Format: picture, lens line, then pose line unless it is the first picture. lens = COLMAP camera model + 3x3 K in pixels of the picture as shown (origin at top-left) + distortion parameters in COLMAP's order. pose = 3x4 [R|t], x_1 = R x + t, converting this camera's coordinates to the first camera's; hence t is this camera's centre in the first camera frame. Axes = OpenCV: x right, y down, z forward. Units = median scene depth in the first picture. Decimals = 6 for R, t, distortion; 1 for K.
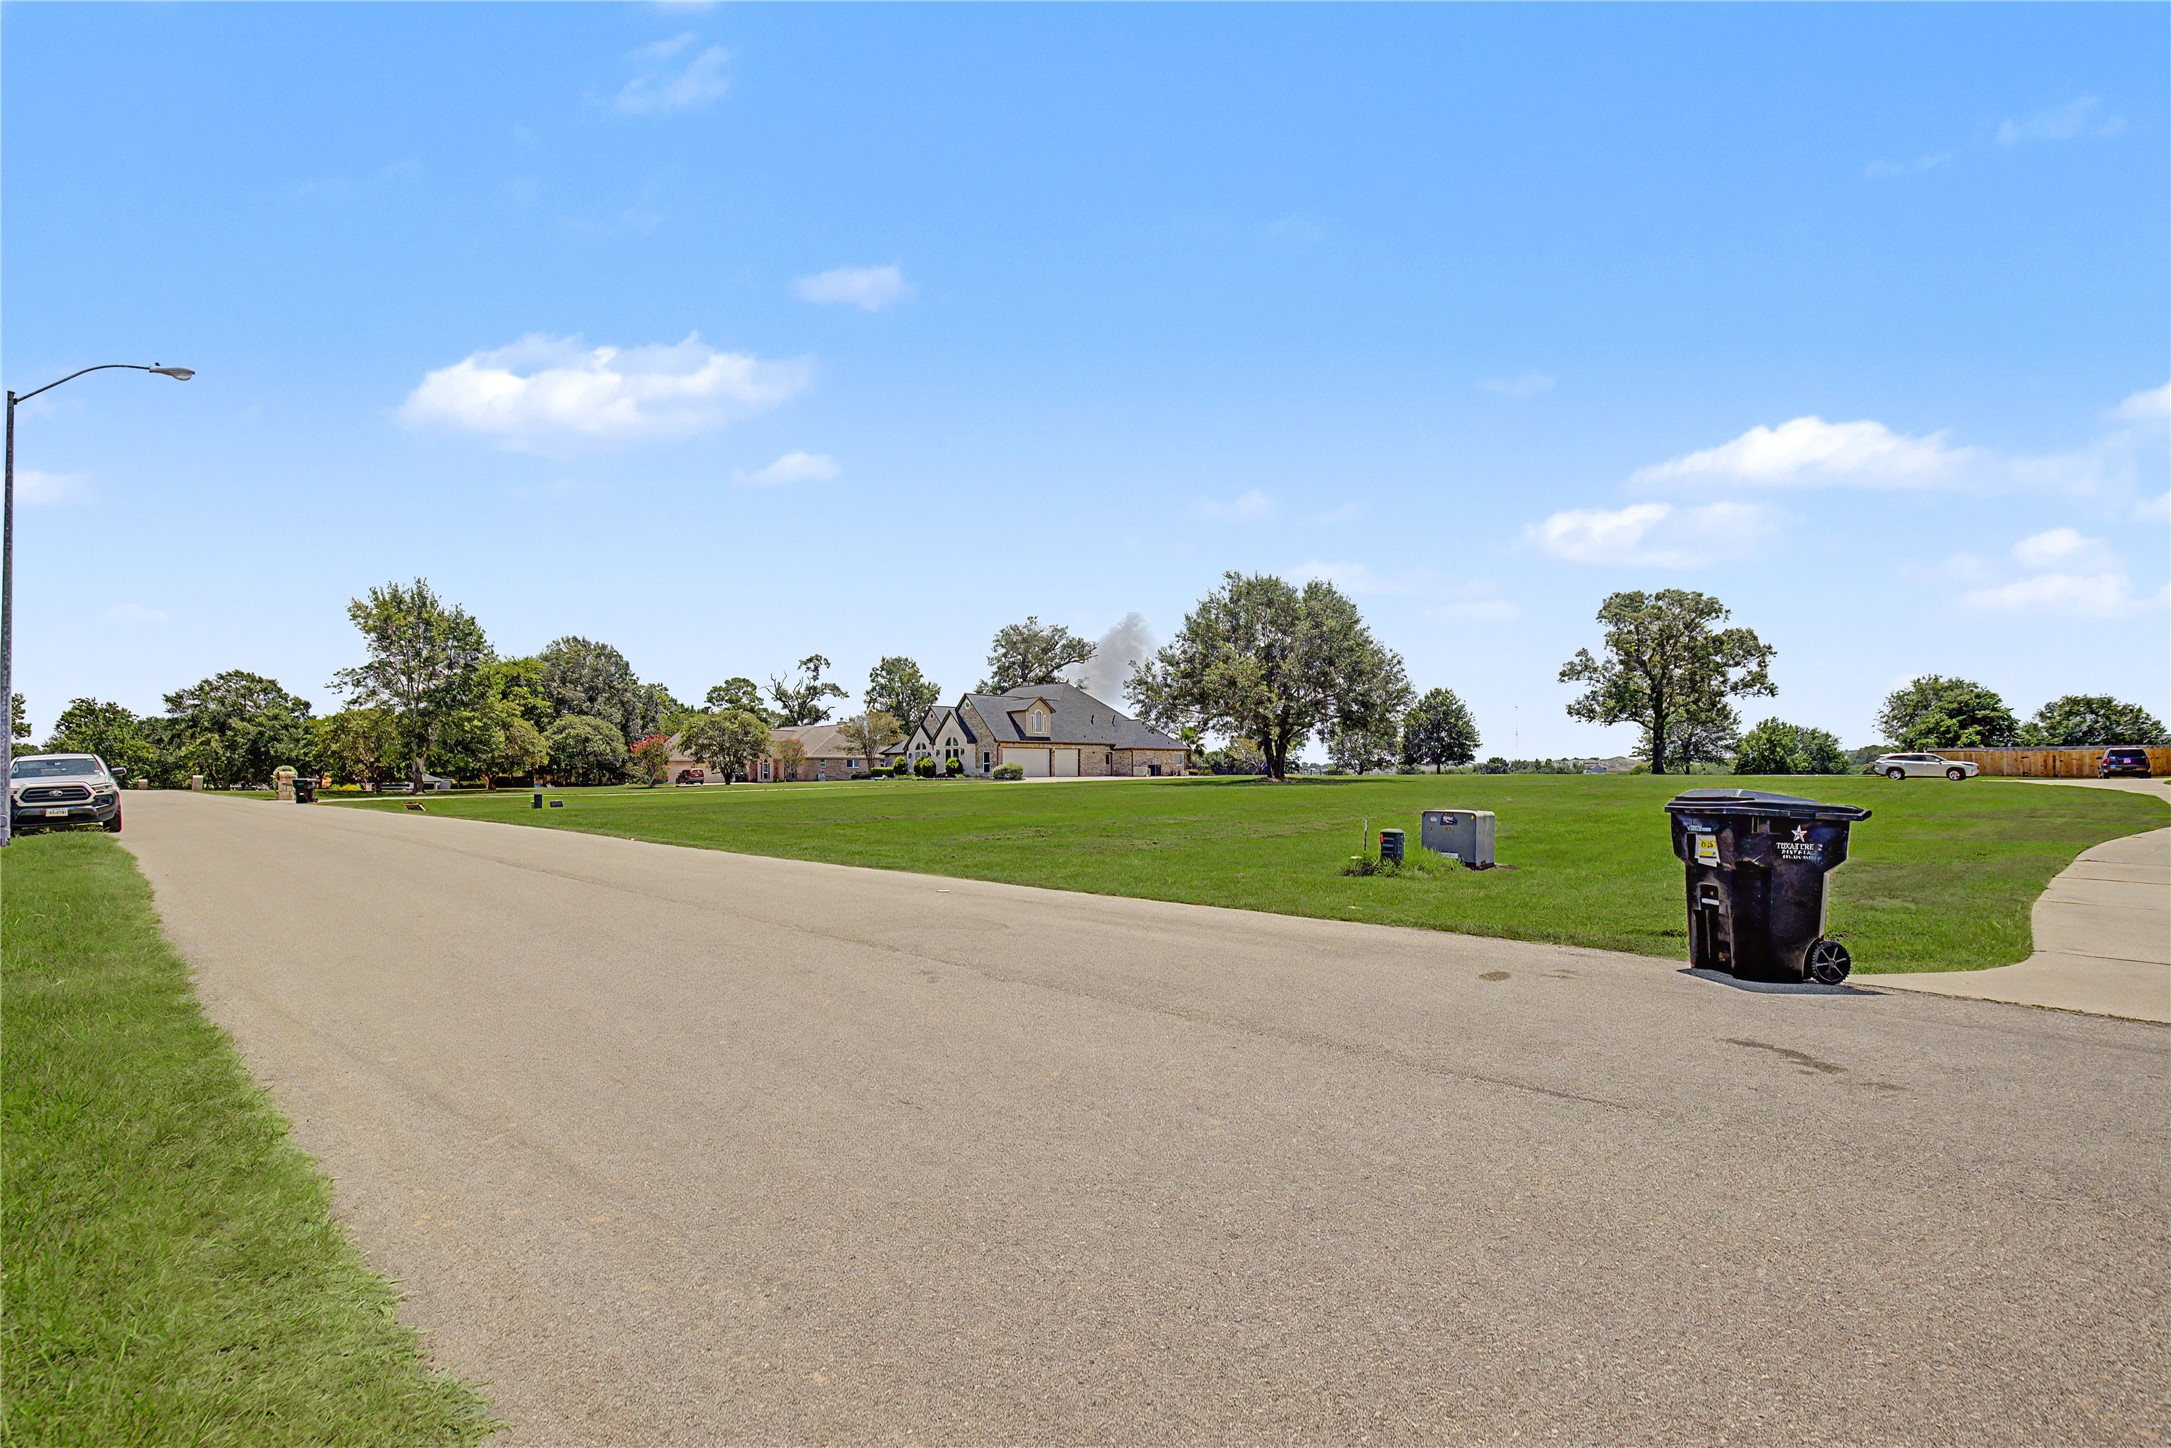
lens RADIAL K [[989.8, 0, 1103.9], [0, 989.8, 695.2], [0, 0, 1]] dist [0.002754, -0.000040]
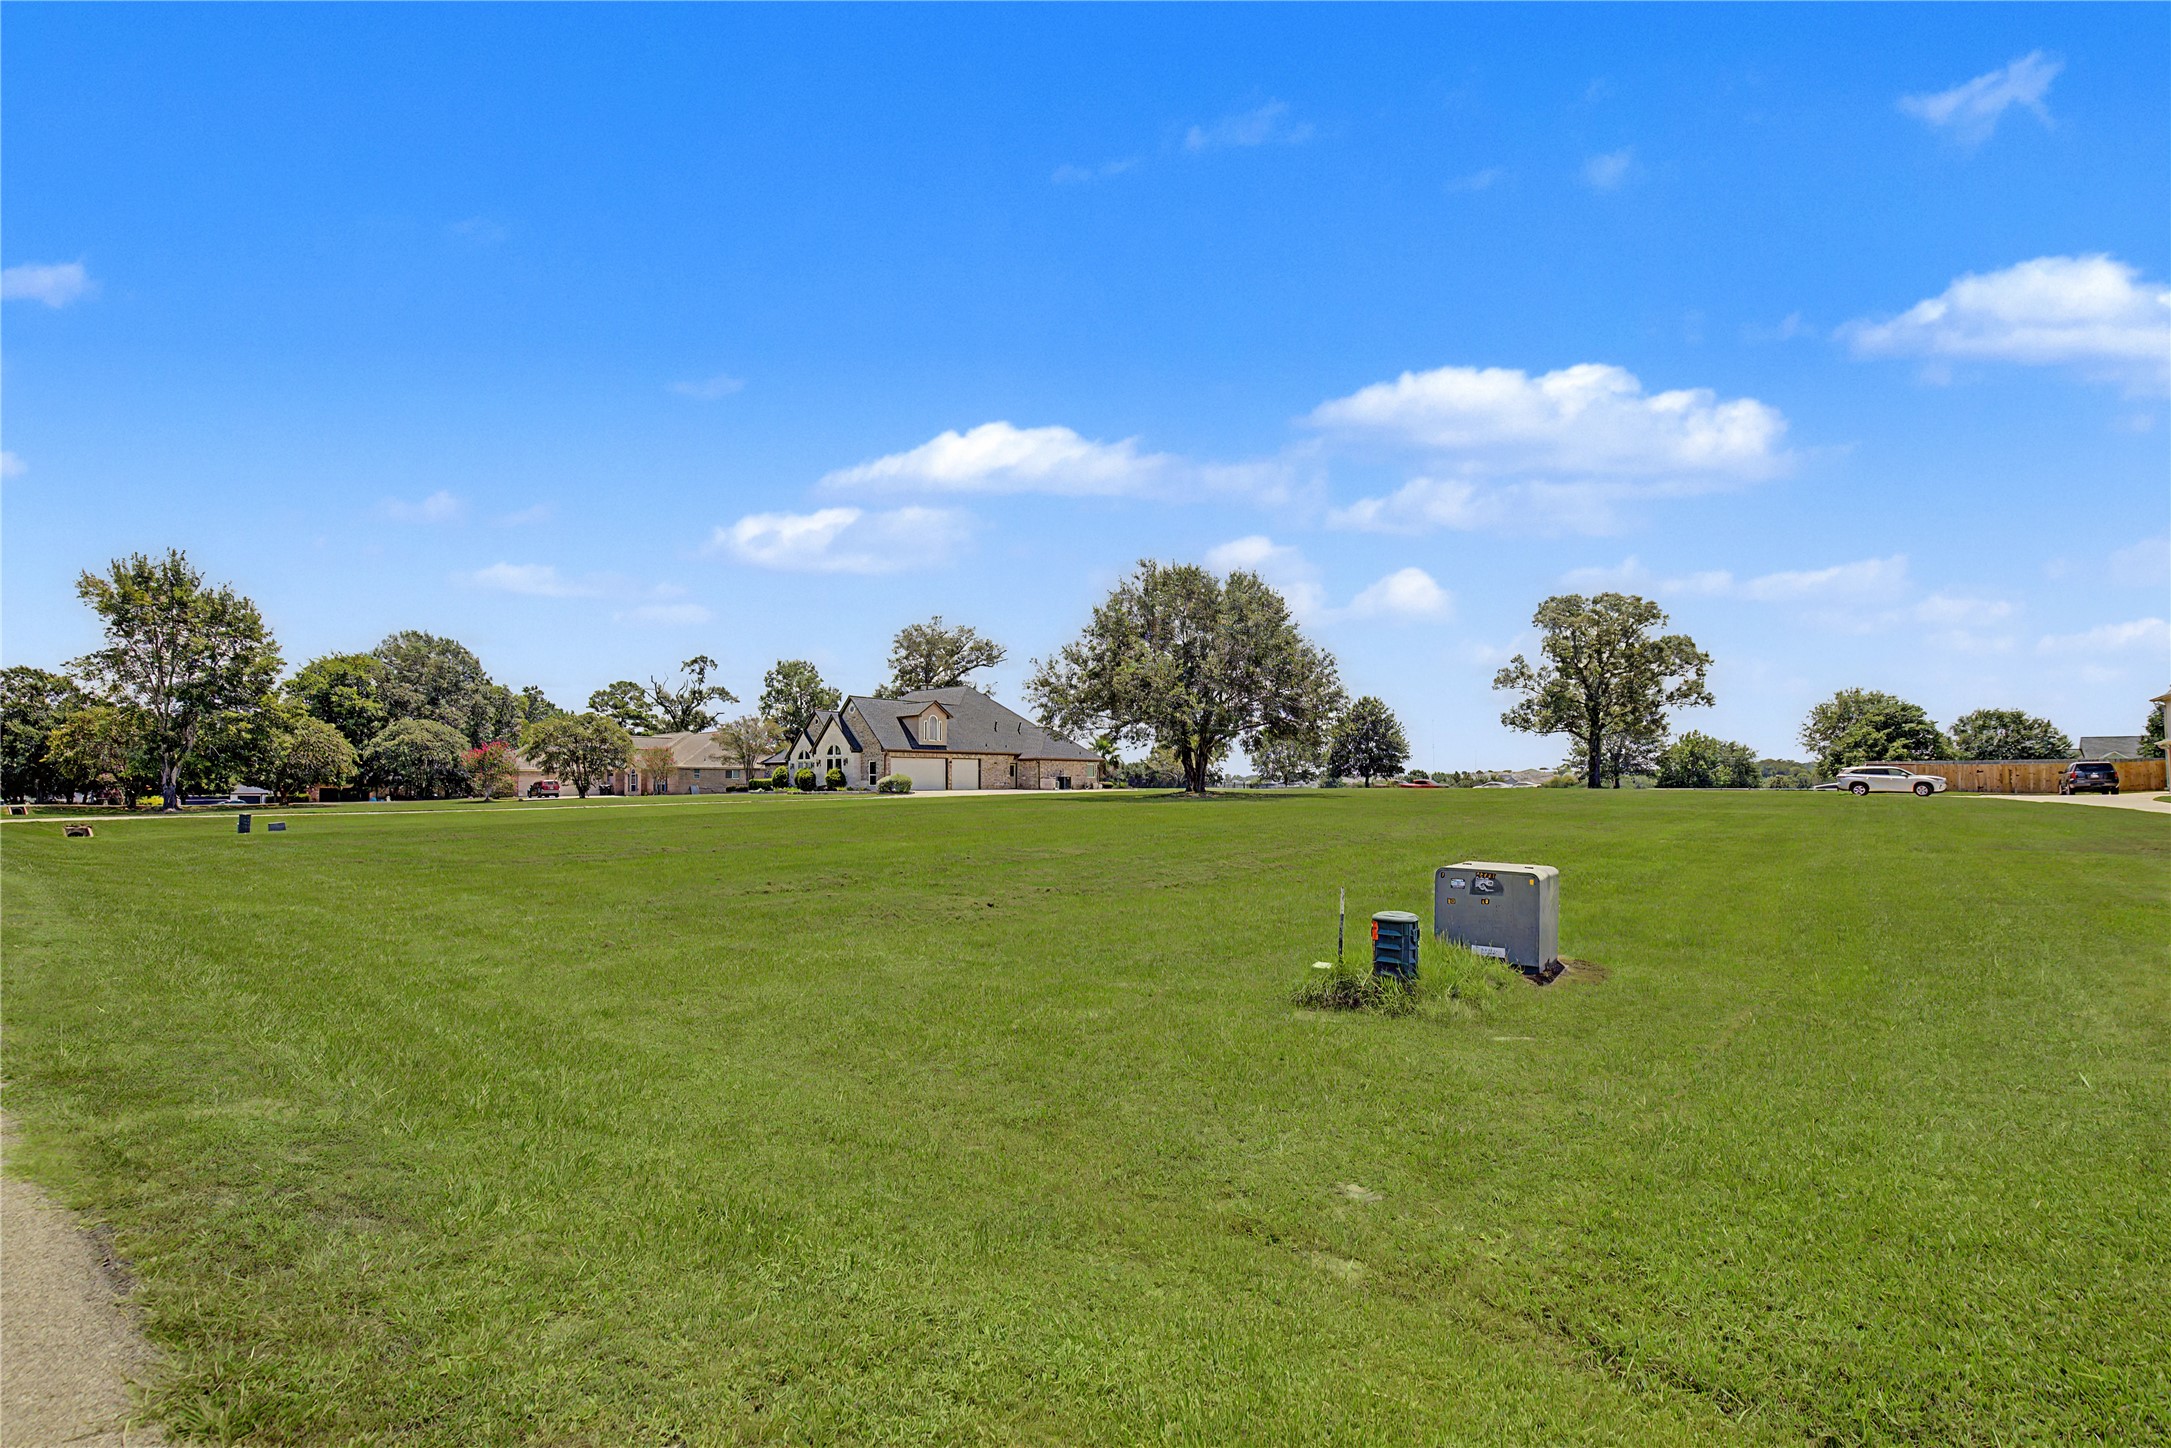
lens RADIAL K [[989.8, 0, 1100.6], [0, 989.8, 699.9], [0, 0, 1]] dist [0.002754, -0.000040]
pose [[0.997352, 0.007935, 0.072294, 0.017821], [-0.007456, 0.999948, -0.006896, 0.005418], [-0.072345, 0.006339, 0.997359, 0.085741]]
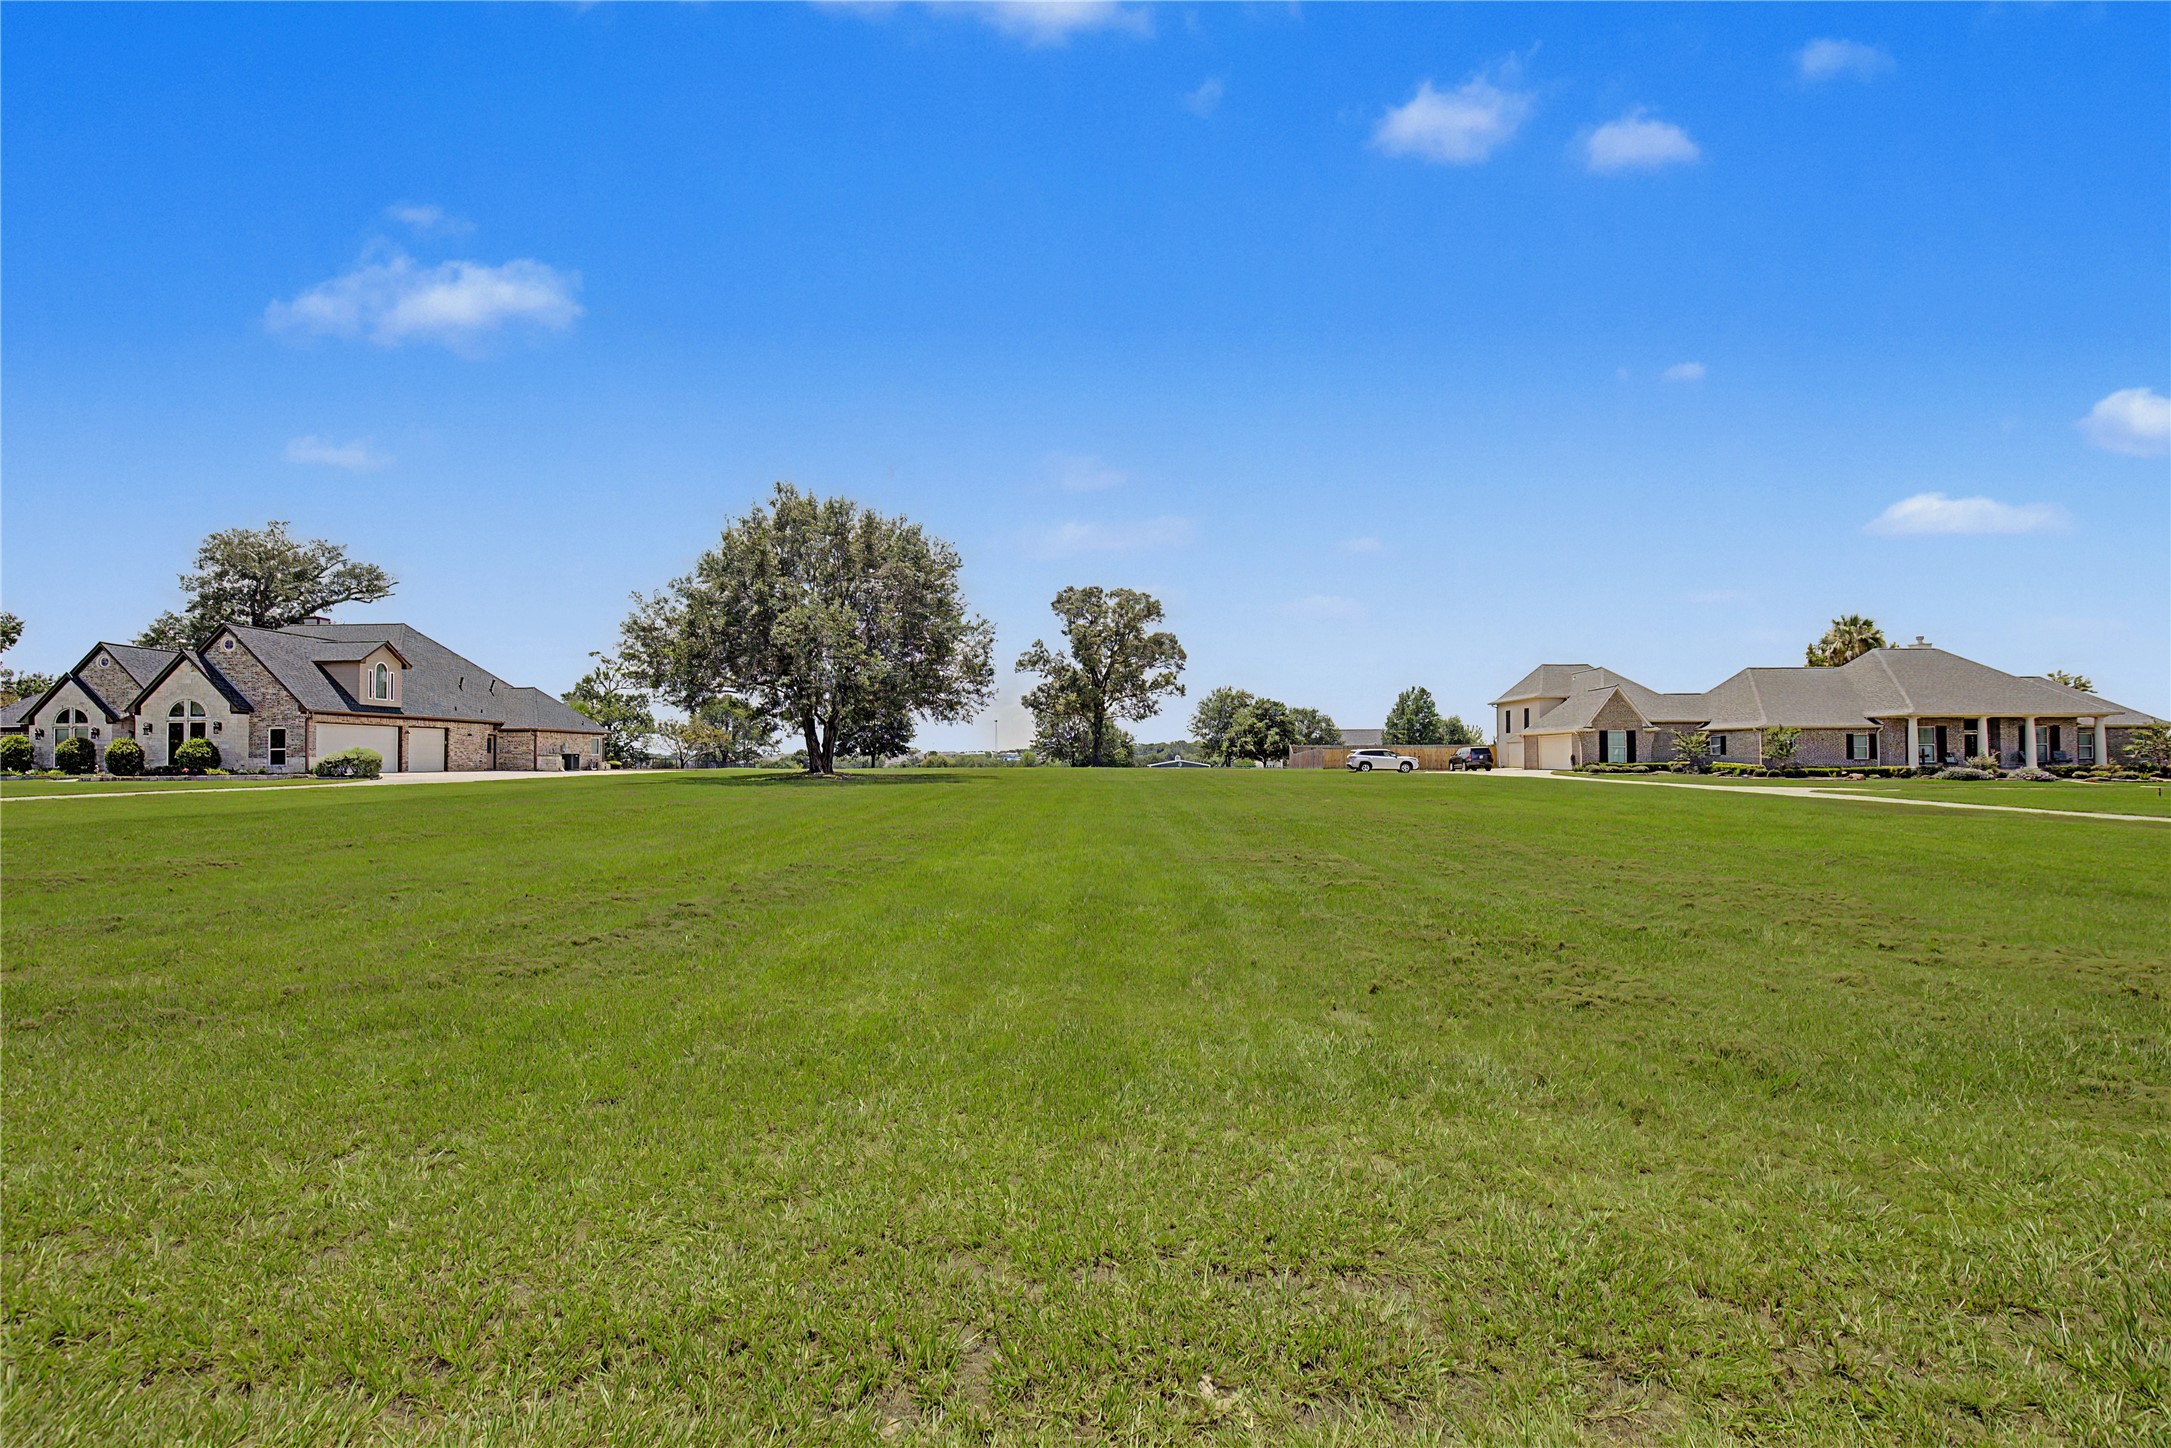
lens RADIAL K [[989.8, 0, 1093.2], [0, 989.8, 704.7], [0, 0, 1]] dist [0.002754, -0.000040]
pose [[0.758940, 0.040377, 0.649907, -0.114733], [-0.051479, 0.998672, -0.001930, 0.017218], [-0.649122, -0.031991, 0.760011, 0.224380]]
